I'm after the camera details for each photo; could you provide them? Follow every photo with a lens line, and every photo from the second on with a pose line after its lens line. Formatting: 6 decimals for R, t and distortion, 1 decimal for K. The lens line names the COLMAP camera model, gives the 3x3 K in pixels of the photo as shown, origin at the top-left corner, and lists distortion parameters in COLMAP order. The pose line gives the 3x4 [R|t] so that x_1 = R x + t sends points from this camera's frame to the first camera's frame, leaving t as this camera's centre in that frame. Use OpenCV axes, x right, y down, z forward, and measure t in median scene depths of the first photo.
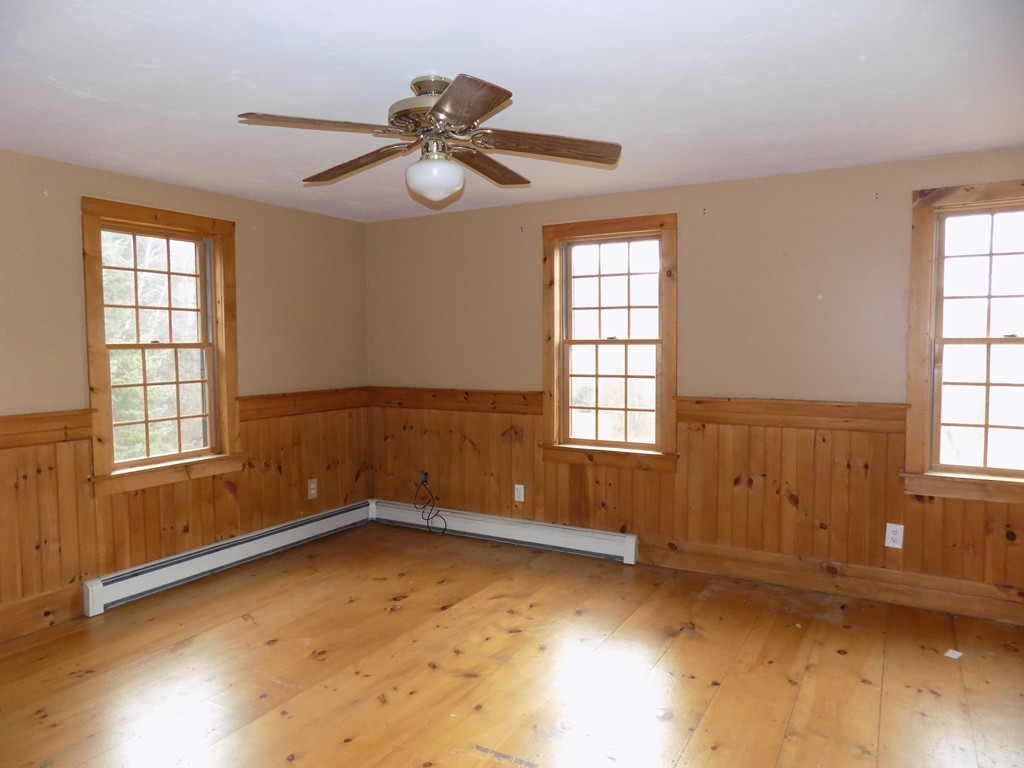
lens RADIAL K [[688.8, 0, 515.6], [0, 688.8, 386.5], [0, 0, 1]] dist [-0.026753, 0.017124]
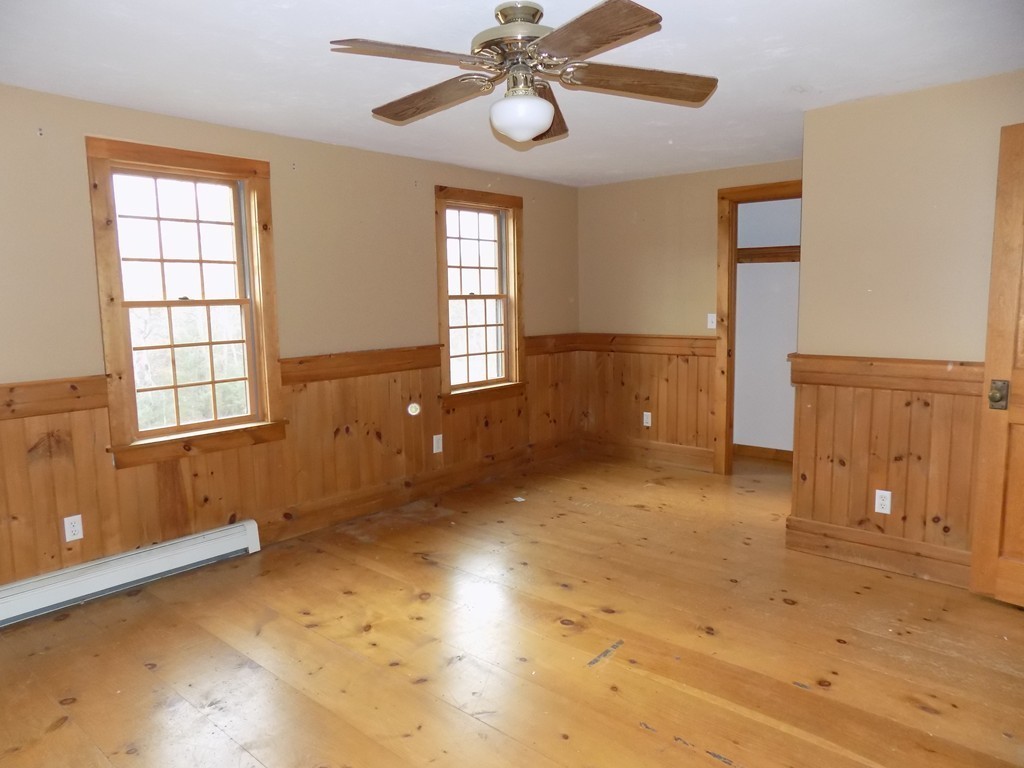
lens RADIAL K [[688.8, 0, 515.0], [0, 688.8, 379.9], [0, 0, 1]] dist [-0.026753, 0.017124]
pose [[0.209569, -0.117964, 0.970652, -0.607385], [0.081272, 0.991362, 0.102934, -0.027684], [-0.974410, 0.057315, 0.217346, 0.471115]]
